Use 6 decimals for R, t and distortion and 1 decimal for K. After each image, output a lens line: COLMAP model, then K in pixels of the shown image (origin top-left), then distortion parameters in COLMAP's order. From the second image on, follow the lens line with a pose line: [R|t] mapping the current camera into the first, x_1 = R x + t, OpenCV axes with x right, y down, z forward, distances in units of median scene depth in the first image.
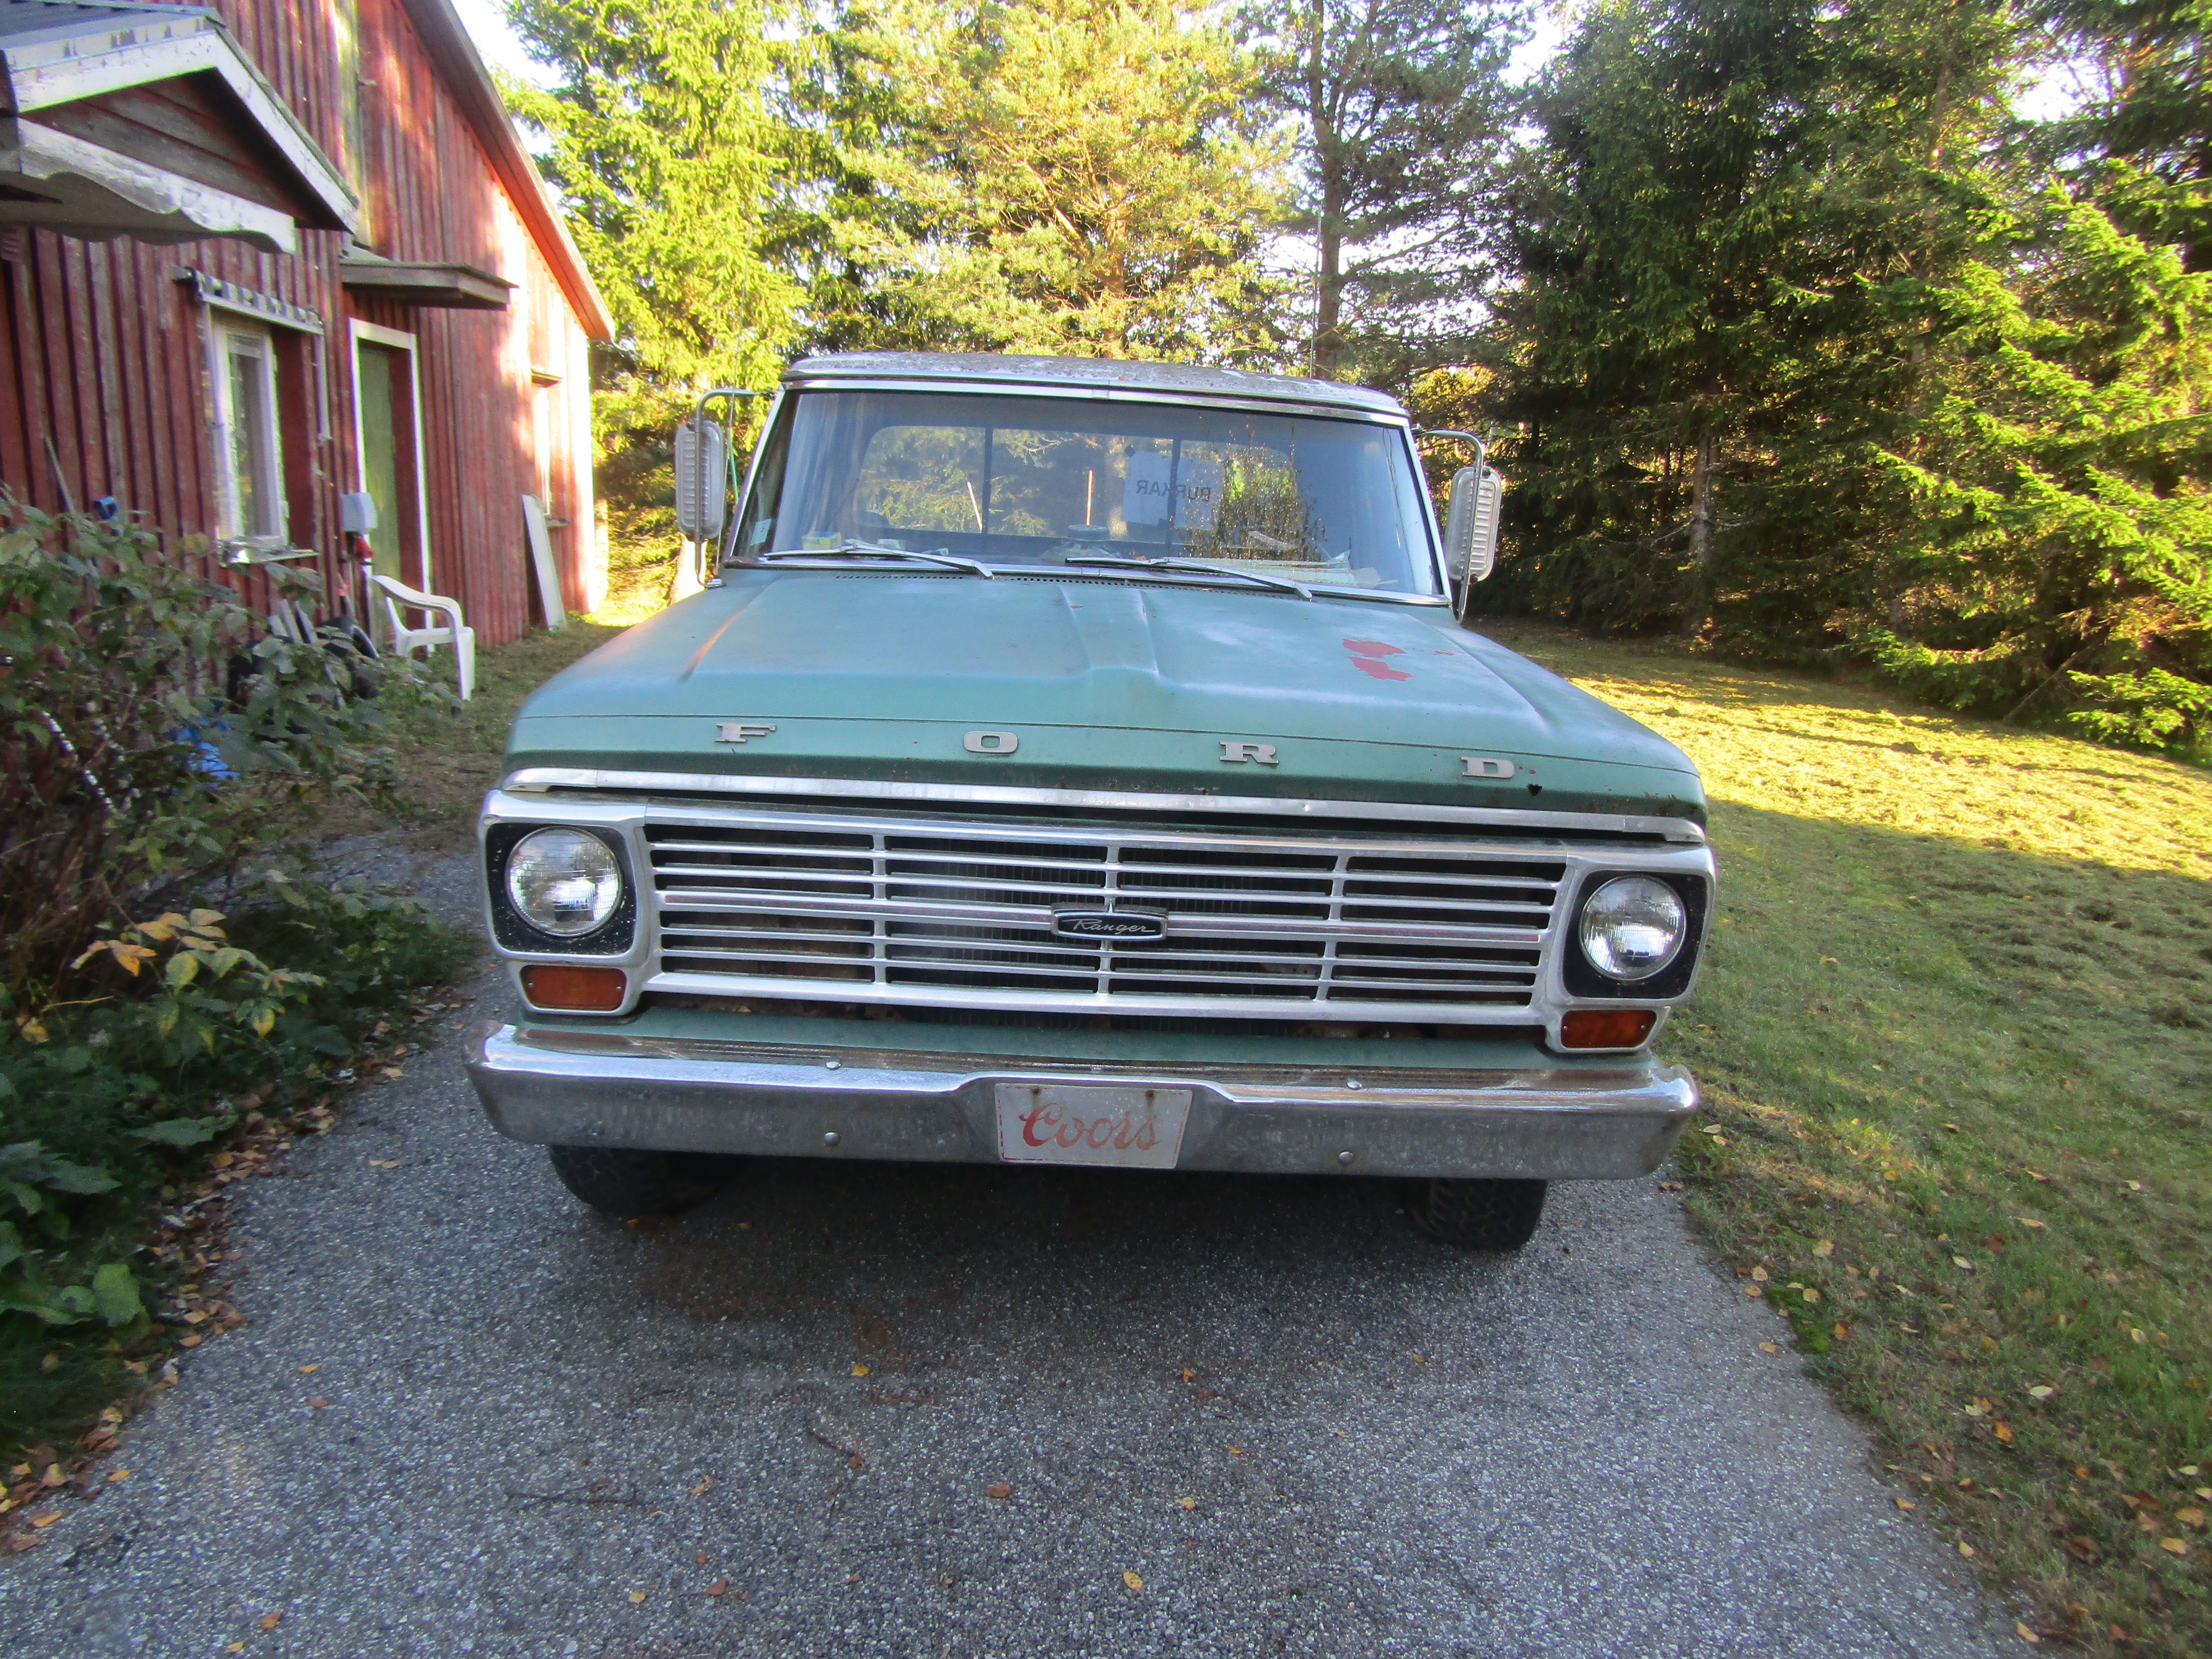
lens RADIAL K [[1560.0, 0, 1067.9], [0, 1560.0, 837.6], [0, 0, 1]] dist [-0.046273, 0.031586]
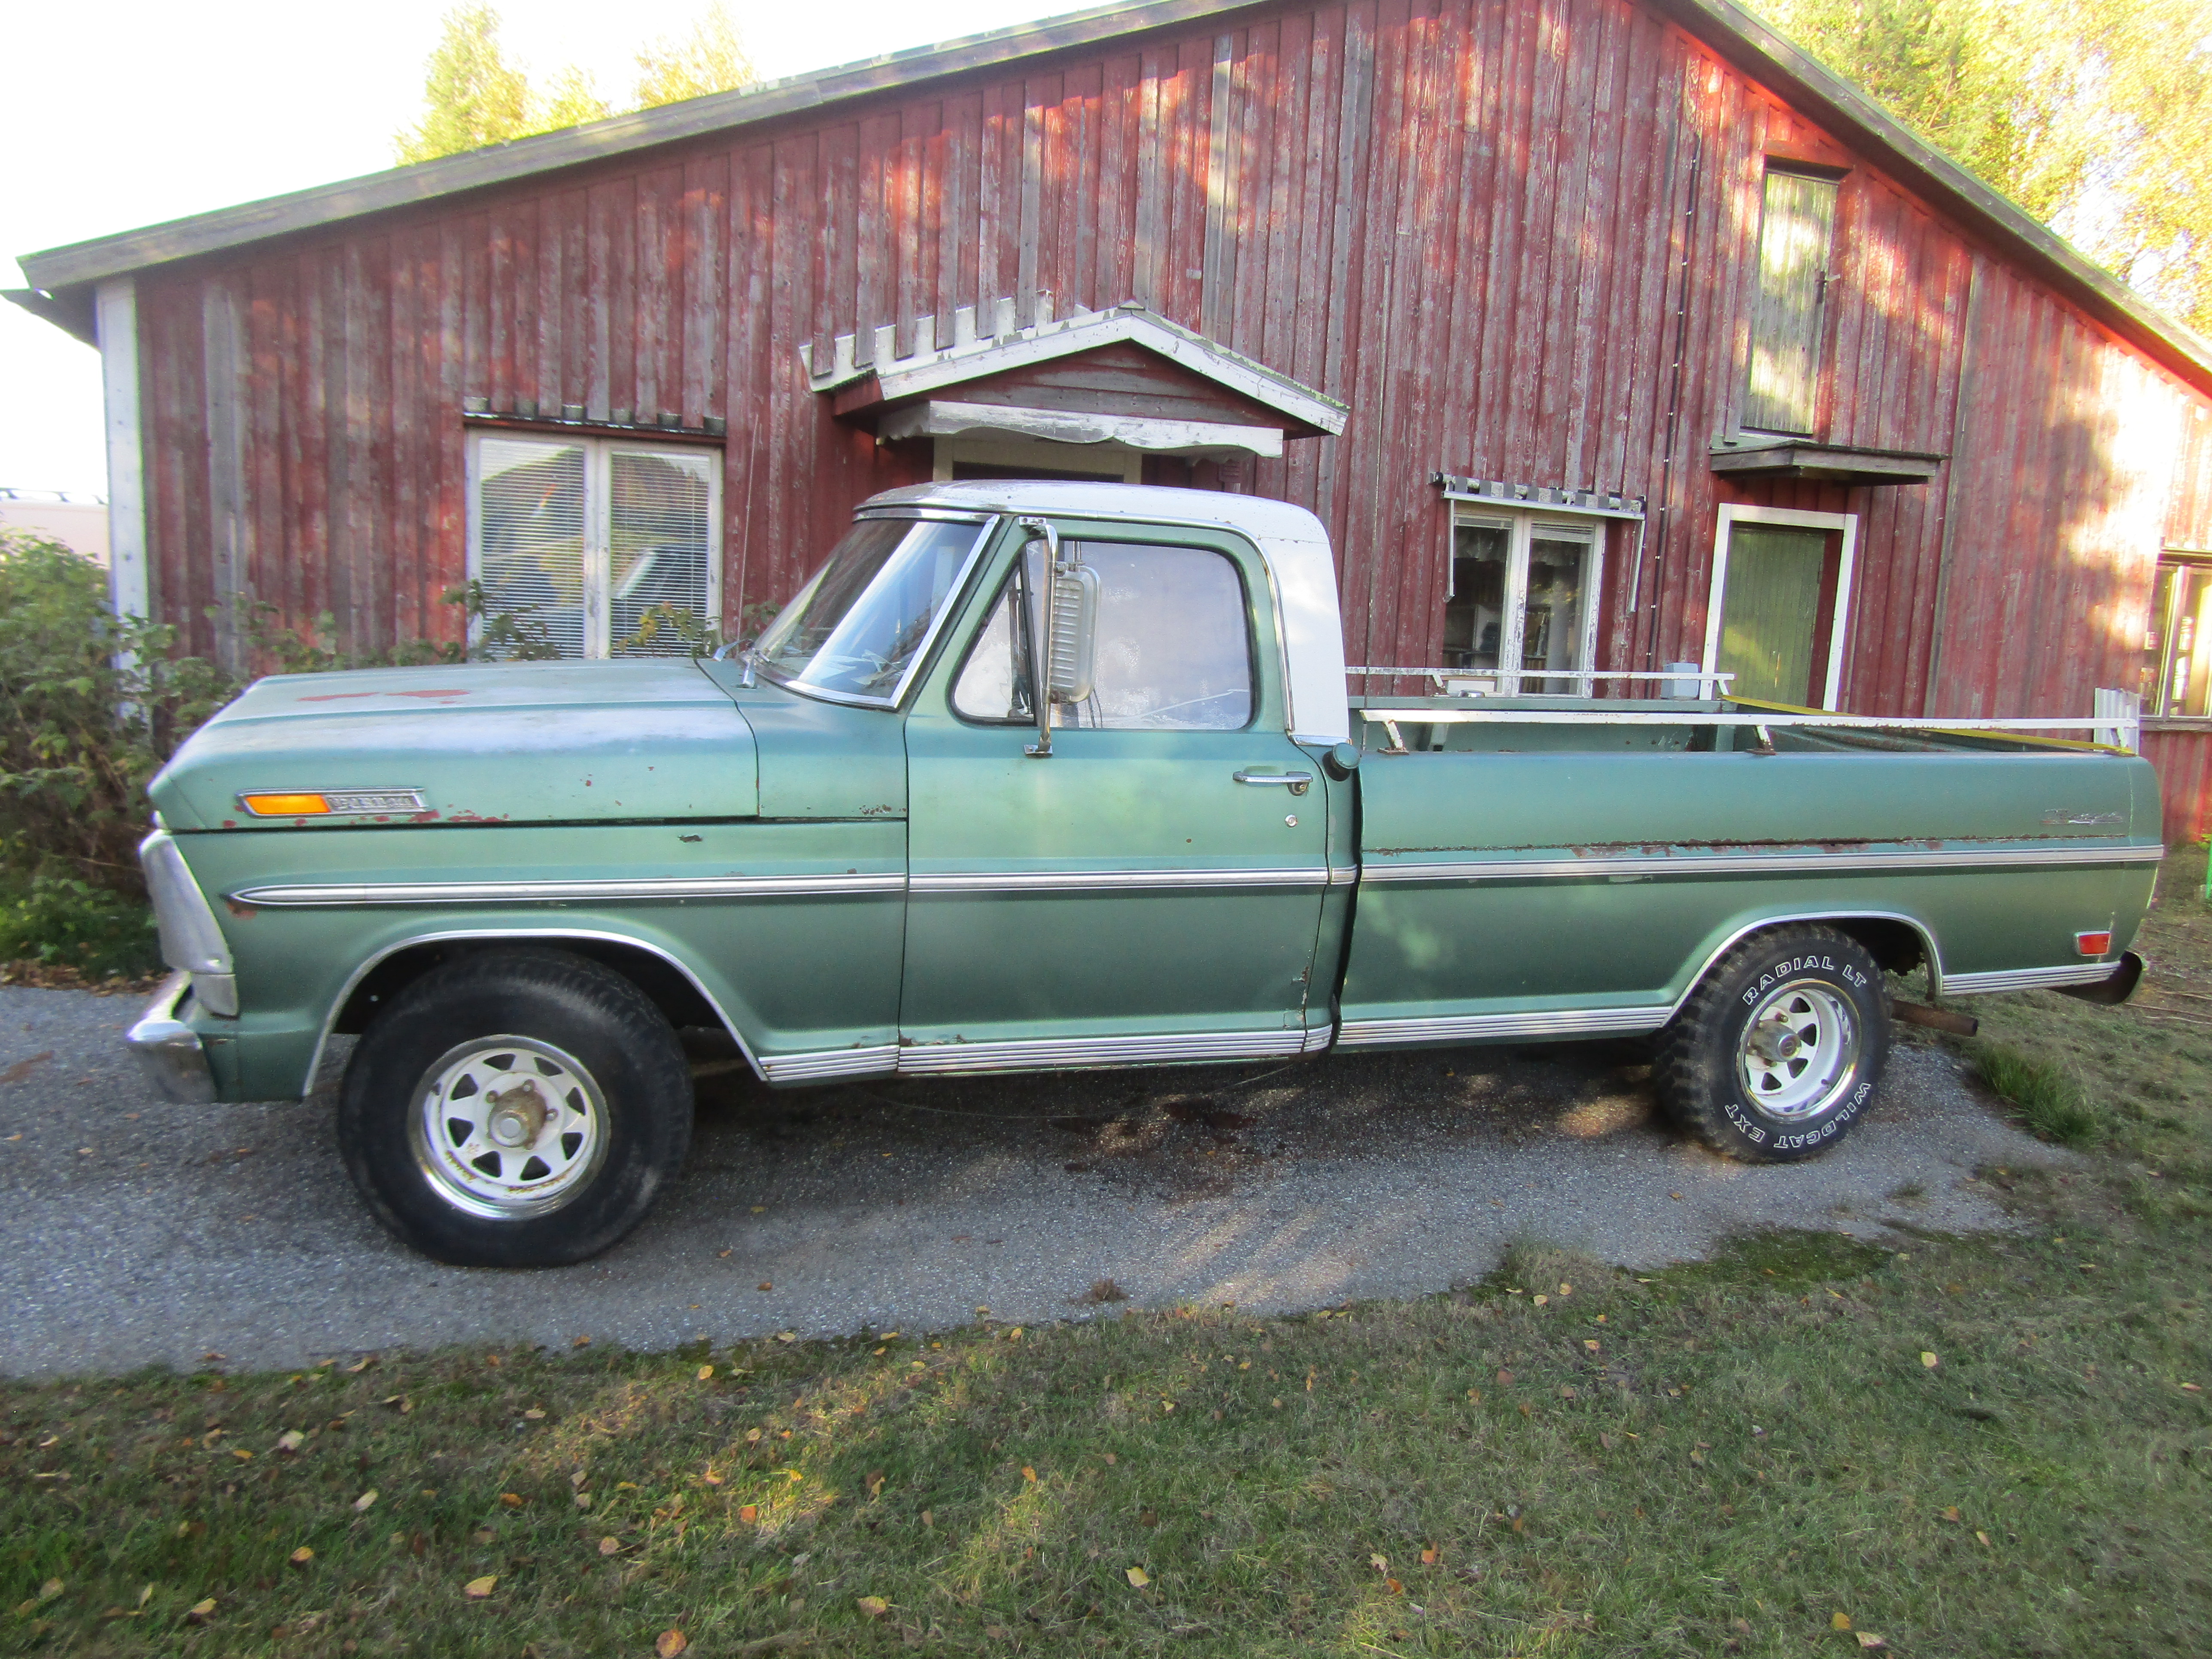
lens RADIAL K [[1560.0, 0, 1067.9], [0, 1560.0, 837.6], [0, 0, 1]] dist [-0.046273, 0.031586]
pose [[0.272298, 0.118586, -0.954878, 0.448784], [-0.248443, 0.967391, 0.049293, -0.058536], [0.929586, 0.223811, 0.292880, 0.331331]]
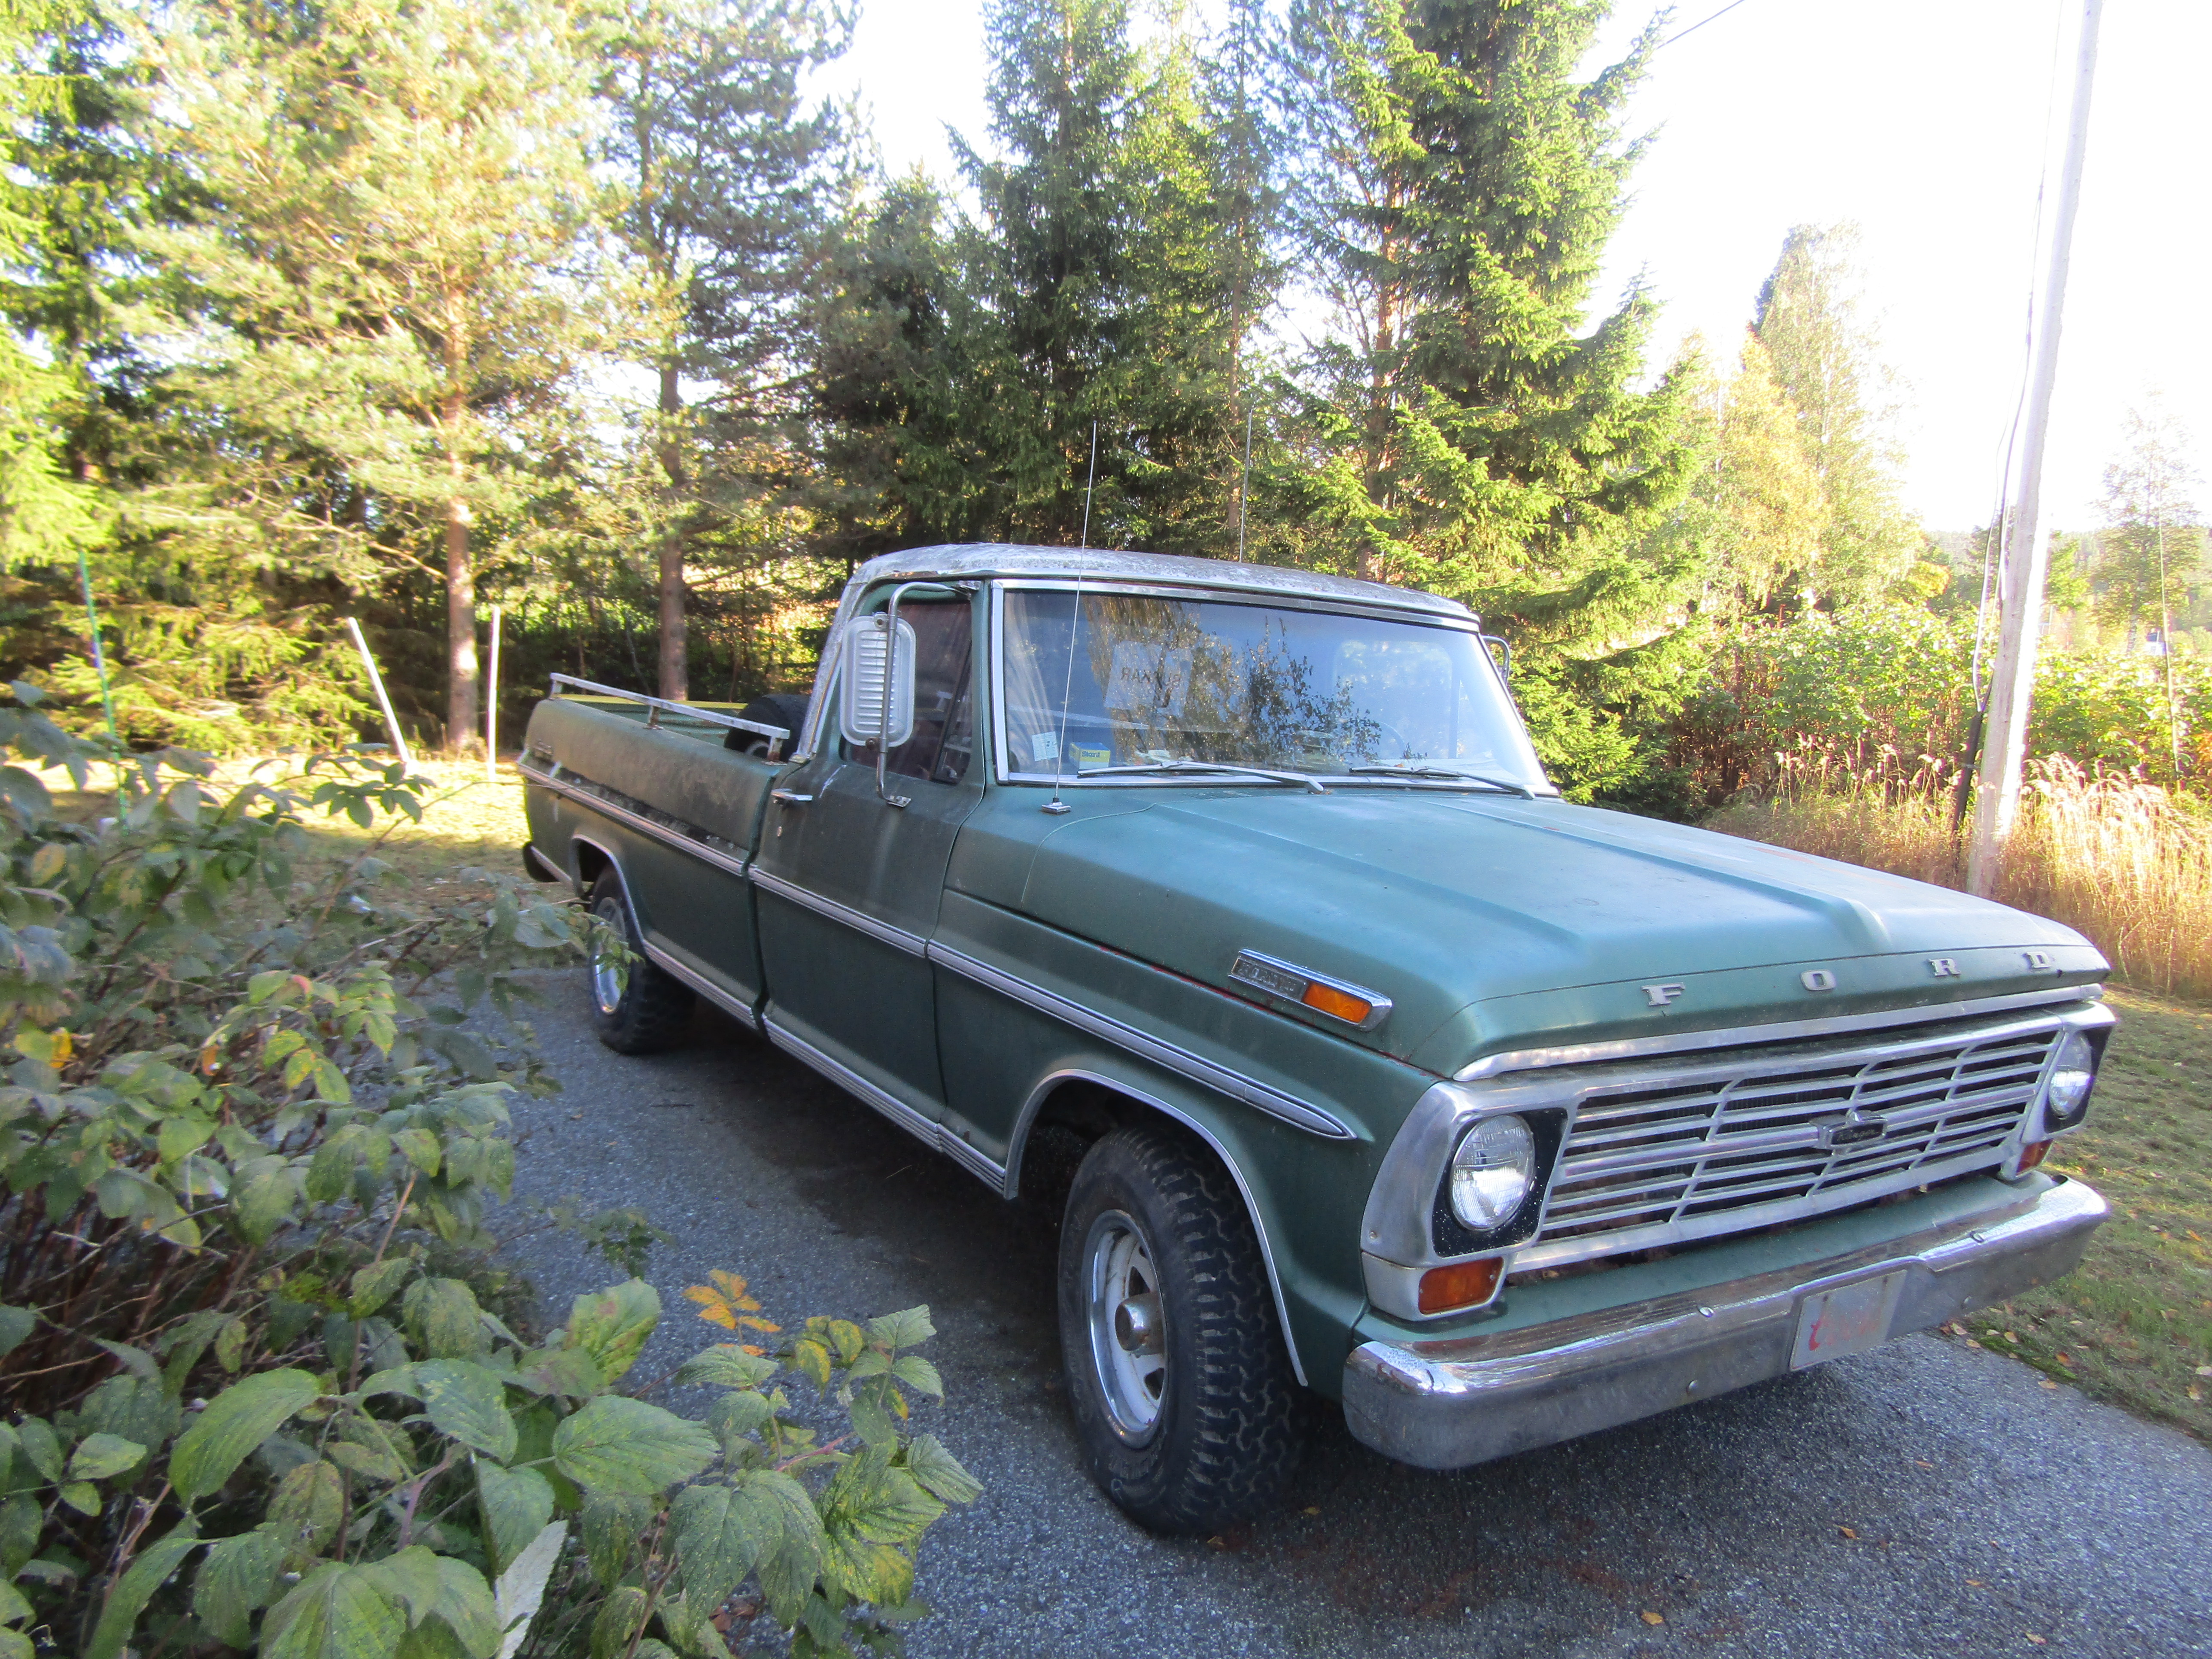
lens RADIAL K [[1560.0, 0, 1067.9], [0, 1560.0, 837.6], [0, 0, 1]] dist [-0.046273, 0.031586]
pose [[0.863877, -0.051076, 0.501106, -0.242273], [0.087272, 0.994977, -0.049037, -0.035973], [-0.496084, 0.086094, 0.863995, 0.076923]]
